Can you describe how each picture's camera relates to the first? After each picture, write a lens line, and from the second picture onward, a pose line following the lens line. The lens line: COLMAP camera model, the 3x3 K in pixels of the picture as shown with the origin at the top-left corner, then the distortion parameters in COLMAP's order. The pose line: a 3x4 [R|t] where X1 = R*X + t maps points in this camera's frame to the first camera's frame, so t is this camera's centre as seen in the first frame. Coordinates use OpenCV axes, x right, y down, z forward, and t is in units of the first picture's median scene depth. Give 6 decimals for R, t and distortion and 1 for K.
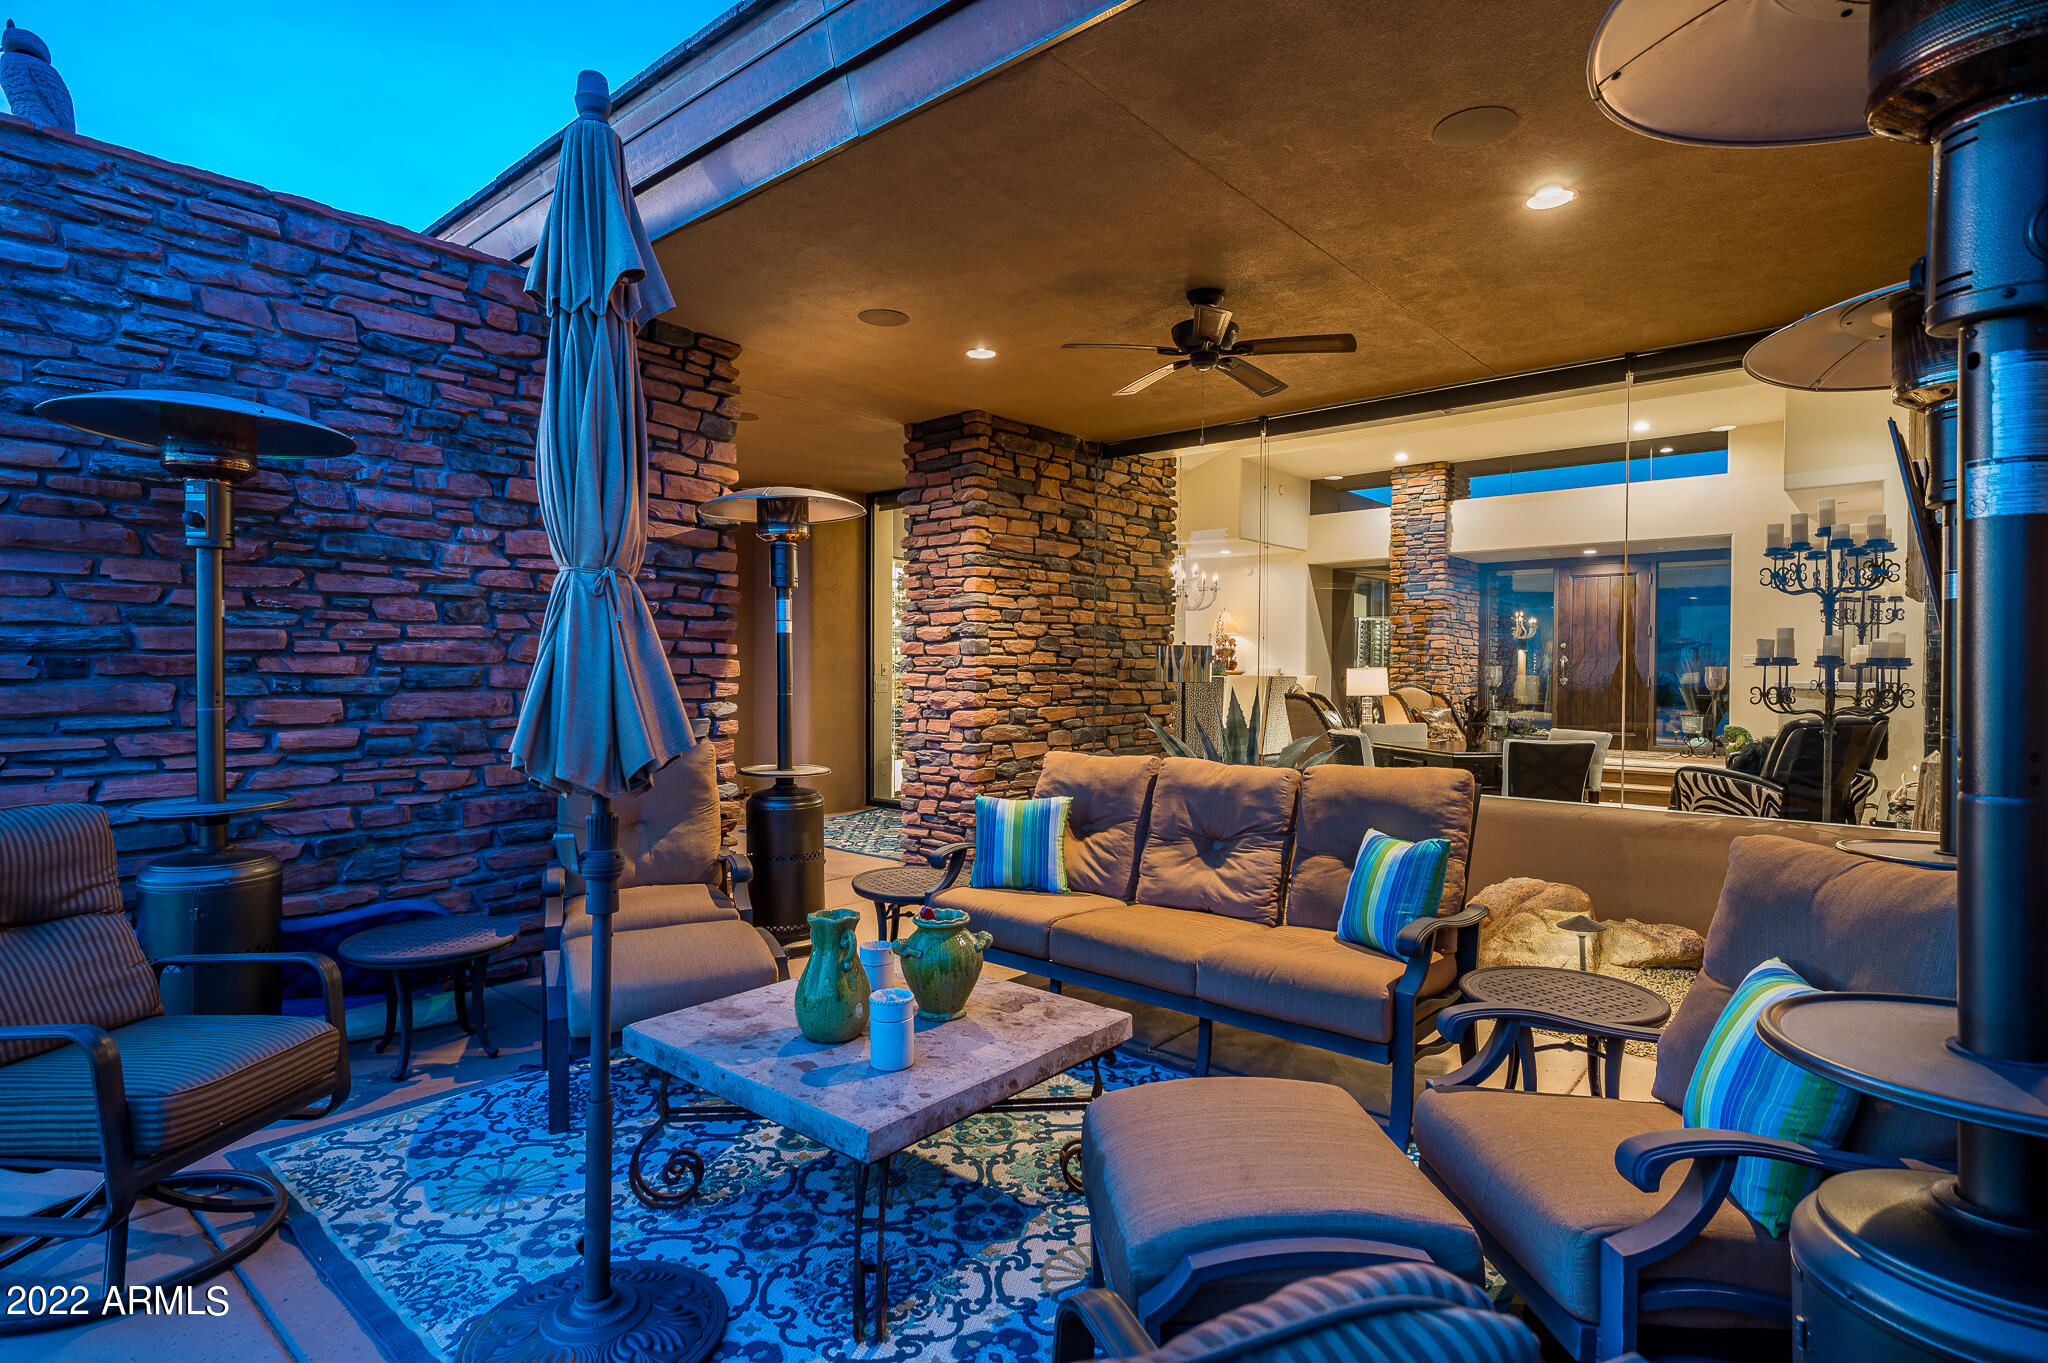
lens RADIAL K [[1051.3, 0, 1025.6], [0, 1051.3, 681.6], [0, 0, 1]] dist [-0.002301, -0.000423]
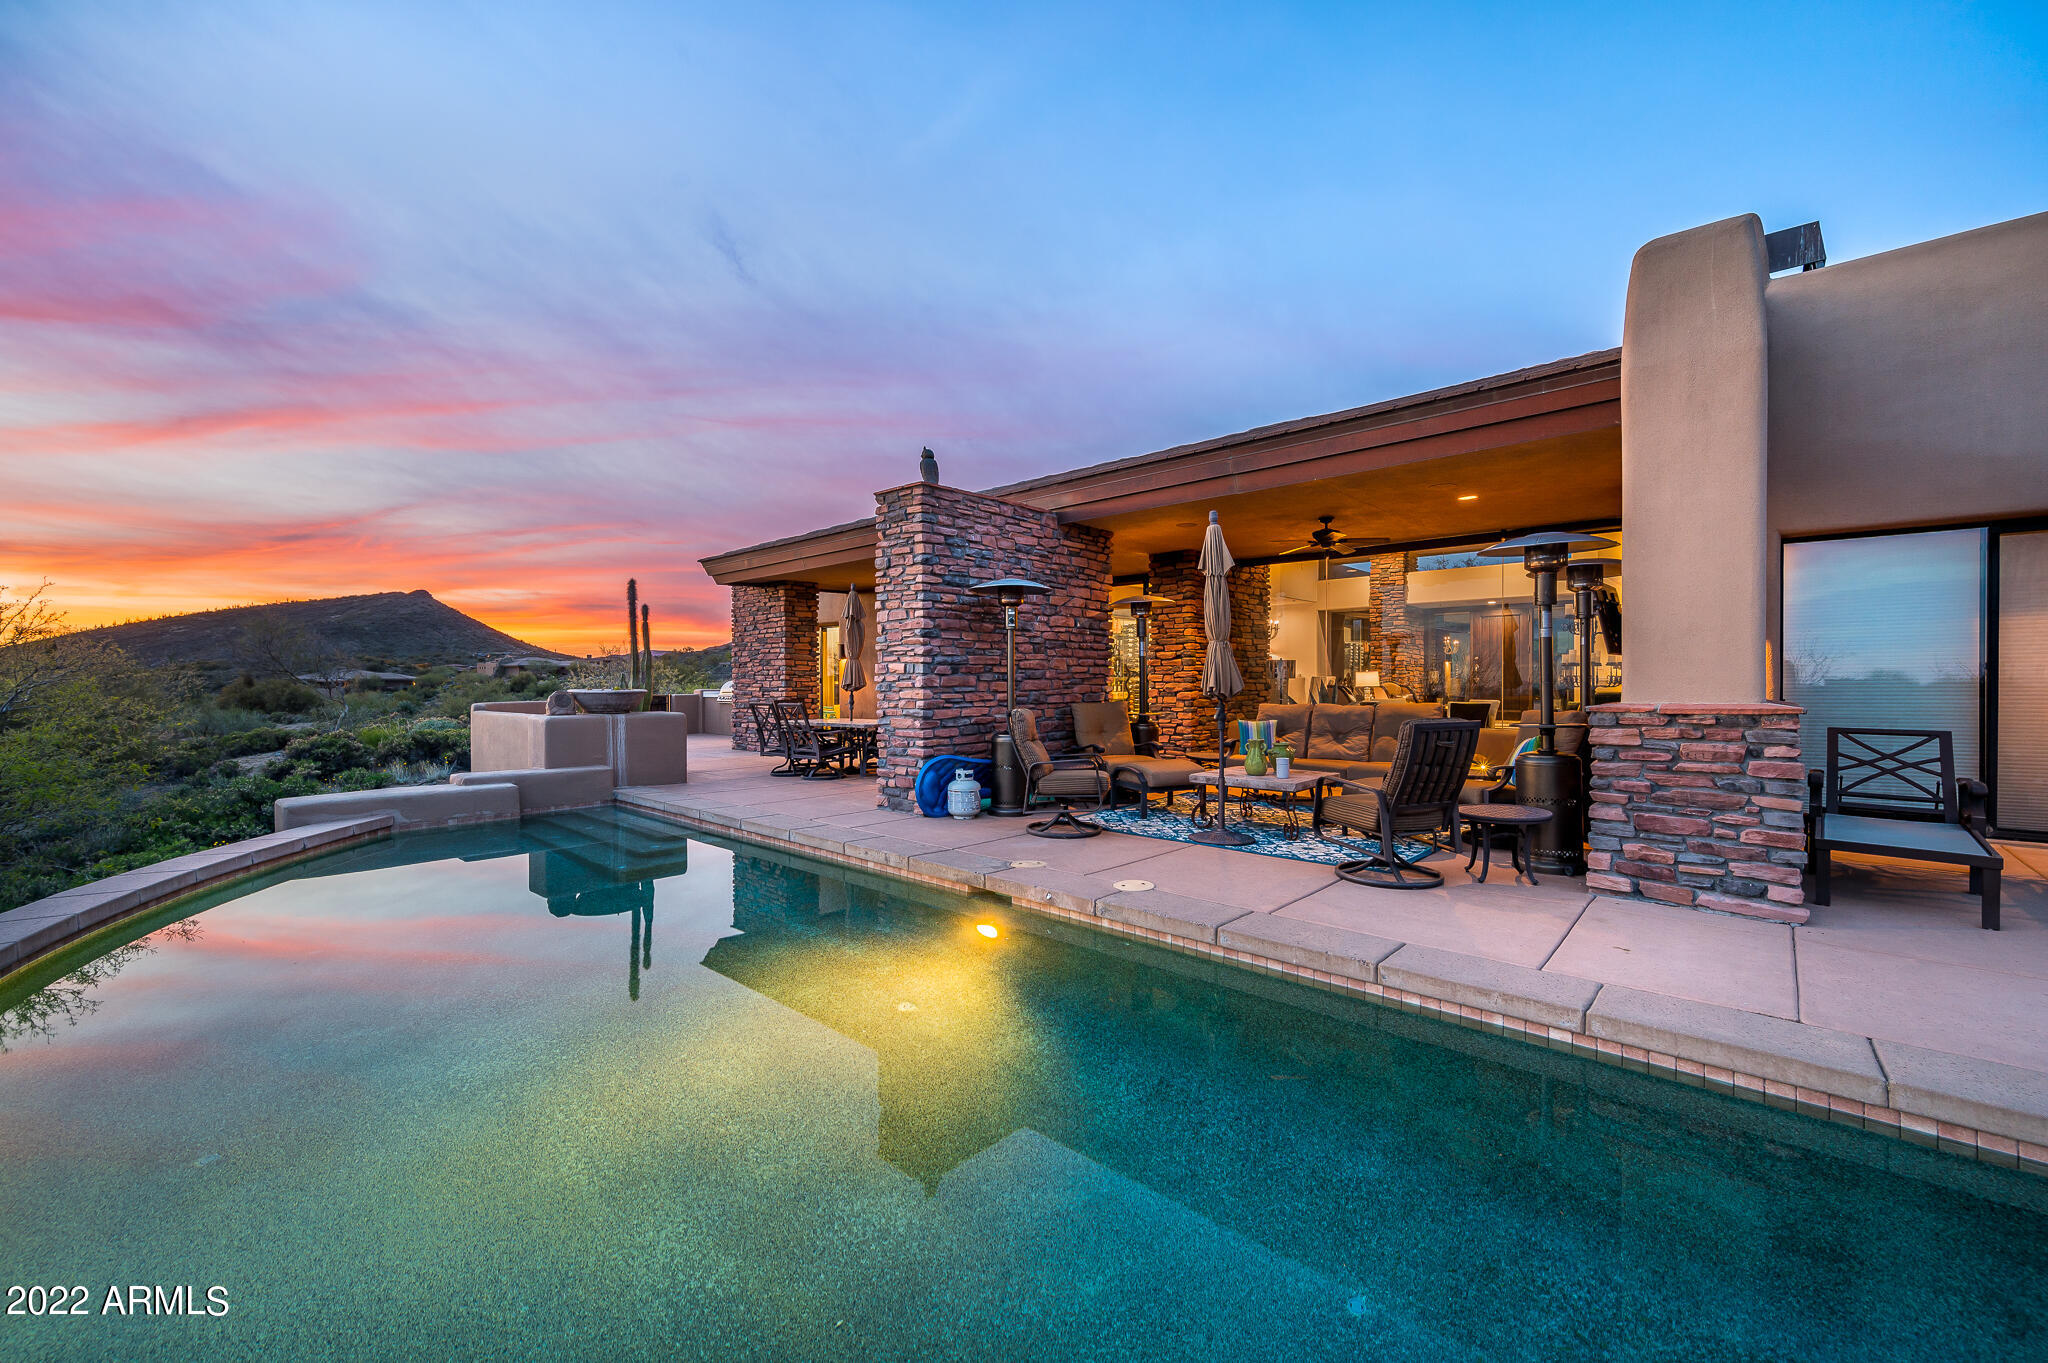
lens RADIAL K [[831.8, 0, 1019.6], [0, 831.8, 681.3], [0, 0, 1]] dist [0.002326, 0.000229]
pose [[0.999493, -0.007983, -0.030827, -0.333953], [0.007641, 0.999908, -0.011216, 0.022533], [0.030914, 0.010974, 0.999462, -0.662781]]
